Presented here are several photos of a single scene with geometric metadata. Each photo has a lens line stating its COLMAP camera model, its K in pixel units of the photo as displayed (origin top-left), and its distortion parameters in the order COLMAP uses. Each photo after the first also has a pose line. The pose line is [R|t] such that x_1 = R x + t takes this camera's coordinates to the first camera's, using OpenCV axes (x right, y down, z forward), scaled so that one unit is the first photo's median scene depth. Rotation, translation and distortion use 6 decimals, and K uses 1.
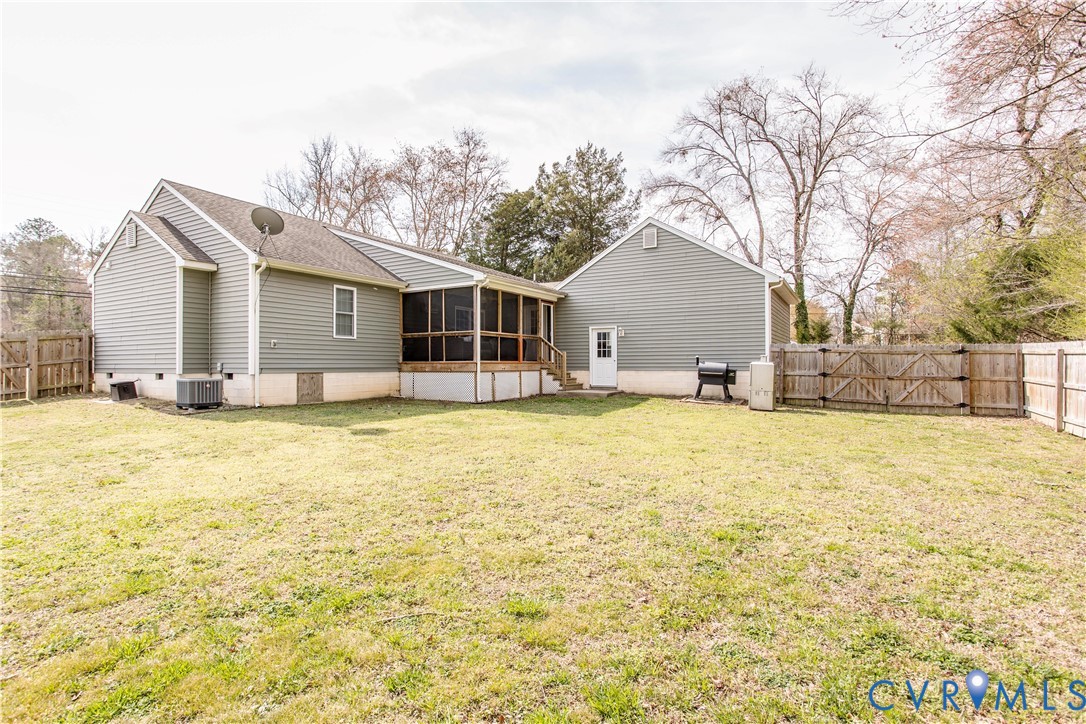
lens RADIAL K [[542.6, 0, 543.0], [0, 542.6, 362.0], [0, 0, 1]] dist [-0.069745, 0.026034]
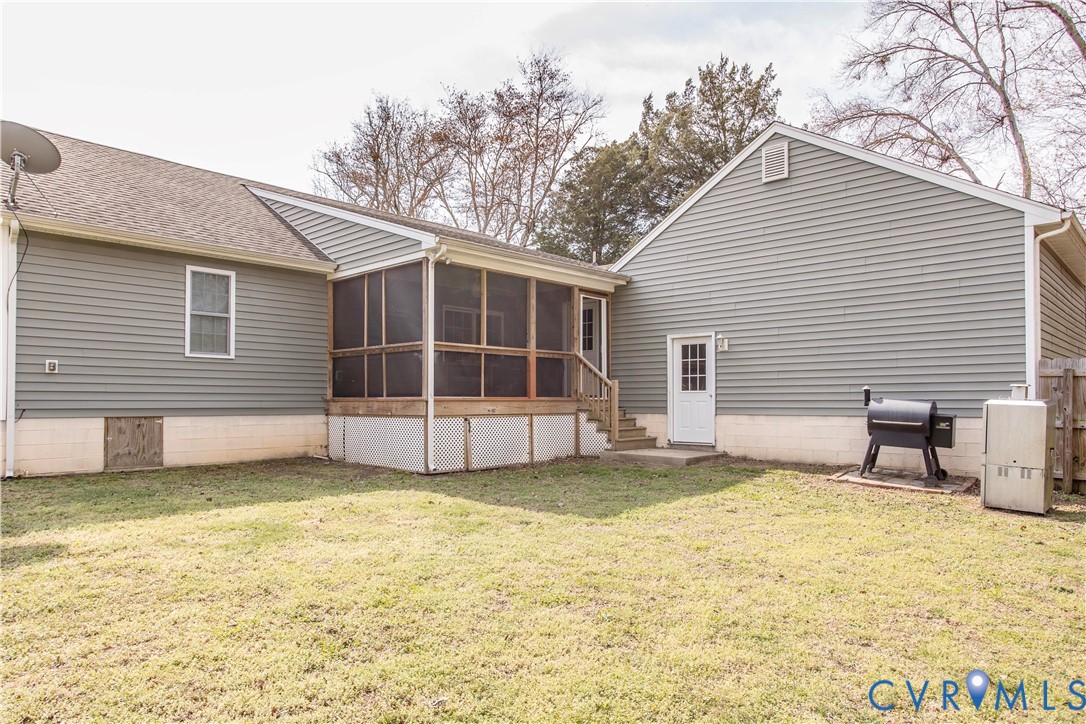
lens RADIAL K [[702.6, 0, 542.9], [0, 702.6, 386.4], [0, 0, 1]] dist [-0.037322, 0.030787]
pose [[0.974169, -0.002846, -0.225802, 0.133117], [-0.000789, 0.999872, -0.016006, -0.000997], [0.225818, 0.015771, 0.974042, 0.298399]]
